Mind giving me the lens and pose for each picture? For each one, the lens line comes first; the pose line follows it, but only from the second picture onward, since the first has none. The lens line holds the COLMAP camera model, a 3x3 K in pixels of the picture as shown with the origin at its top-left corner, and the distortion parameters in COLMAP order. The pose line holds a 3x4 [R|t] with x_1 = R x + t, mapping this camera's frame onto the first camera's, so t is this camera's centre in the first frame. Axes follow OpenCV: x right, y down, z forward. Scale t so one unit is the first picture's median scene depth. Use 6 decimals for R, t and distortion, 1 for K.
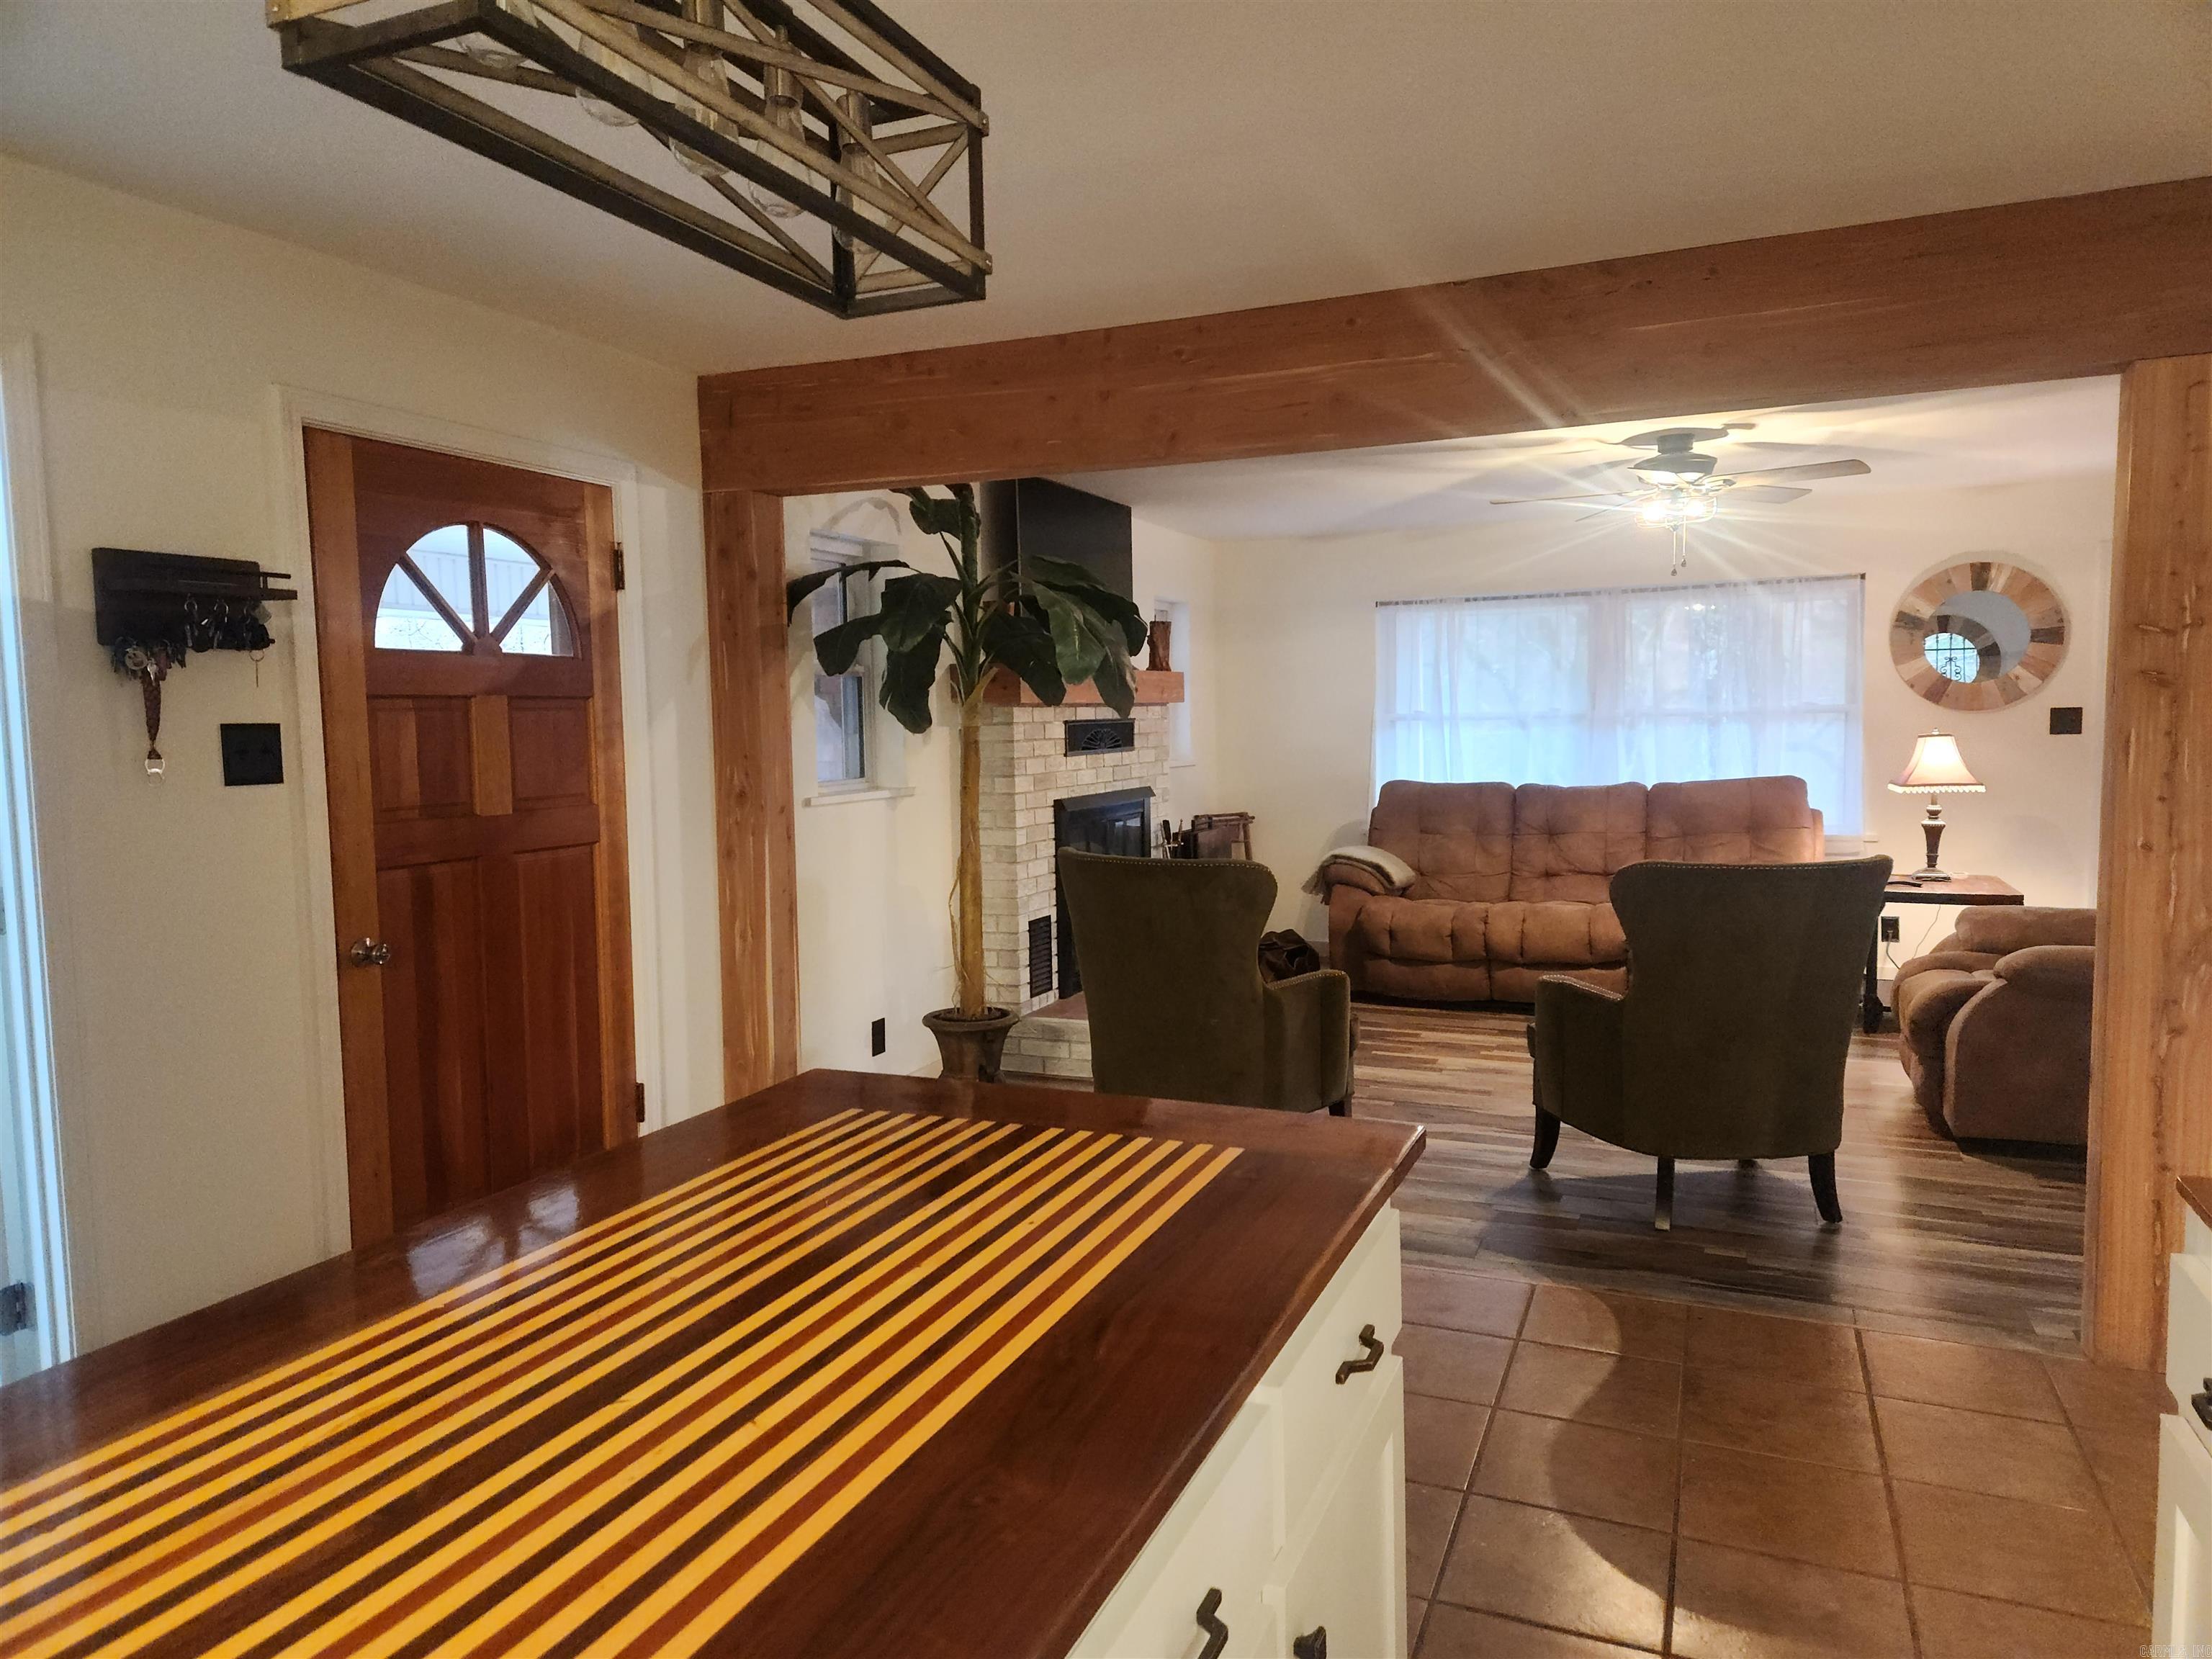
lens RADIAL K [[1475.5, 0, 1091.7], [0, 1475.5, 824.1], [0, 0, 1]] dist [0.085072, -0.067709]
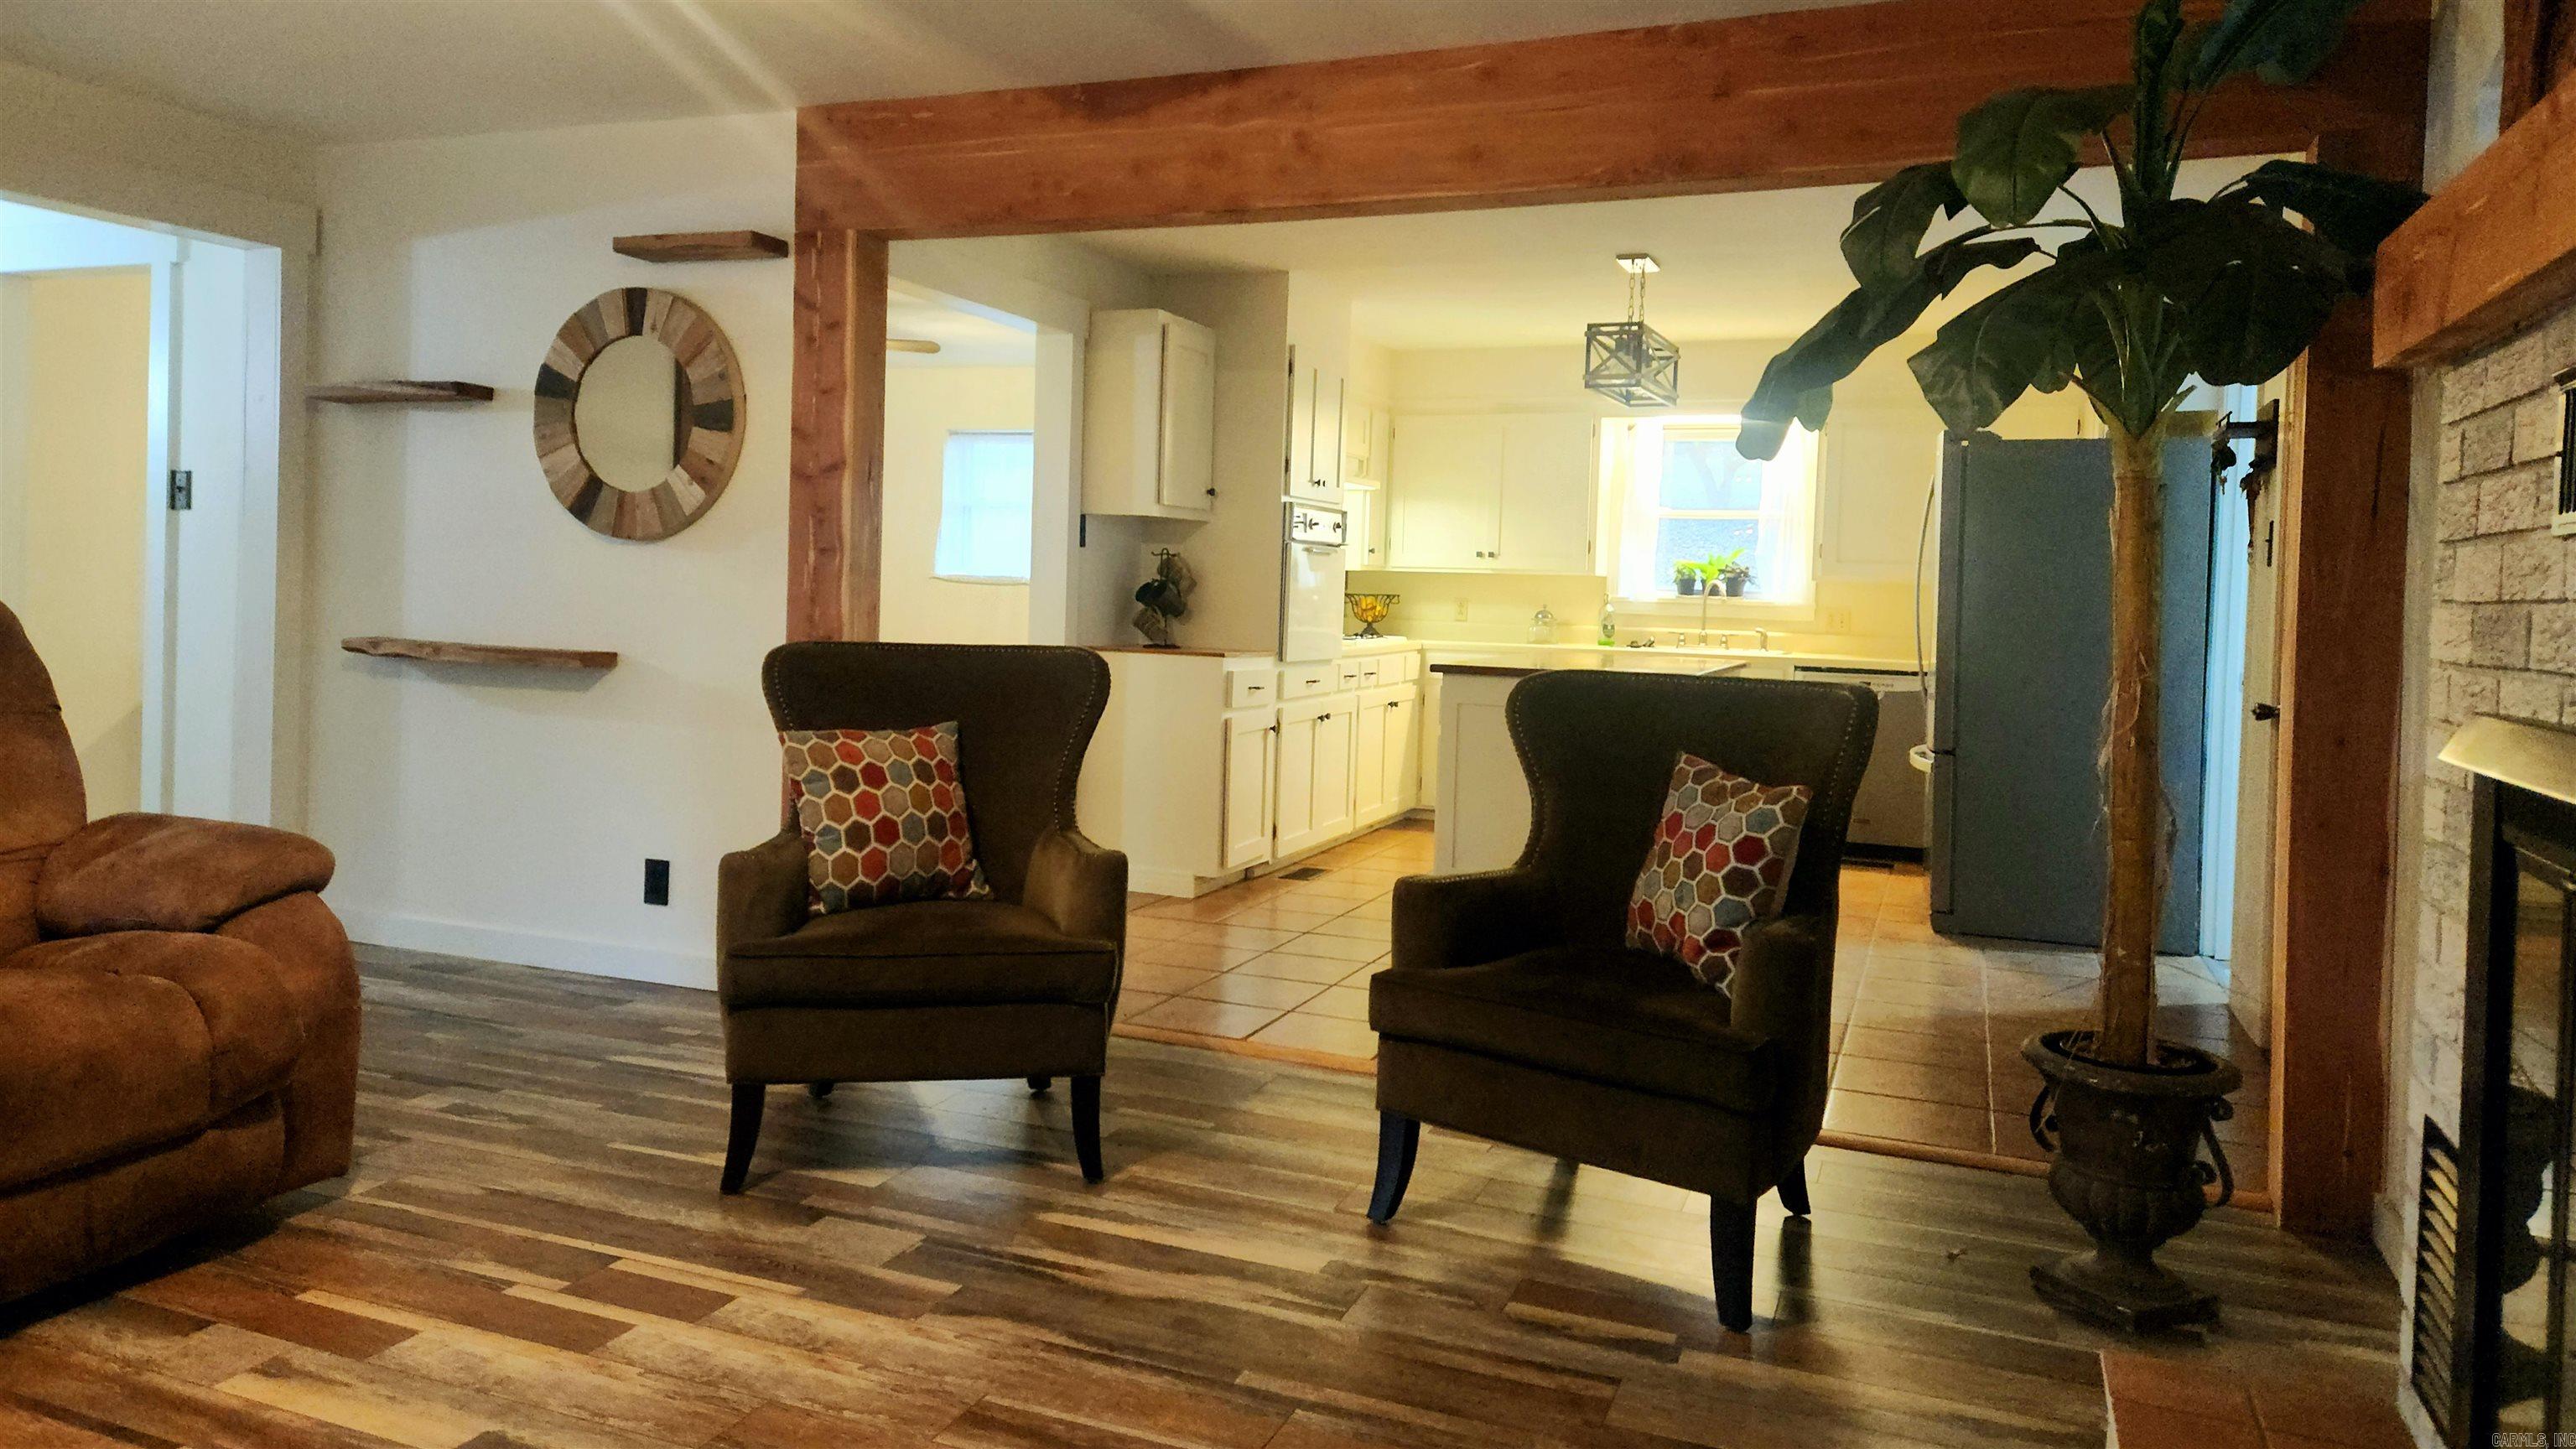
lens RADIAL K [[1714.2, 0, 1238.8], [0, 1714.2, 608.7], [0, 0, 1]] dist [0.083682, -0.062745]
pose [[-0.999914, -0.012716, 0.003107, 0.161675], [-0.012399, 0.996146, 0.086830, -0.050833], [-0.004199, 0.086785, -0.996218, 1.156239]]
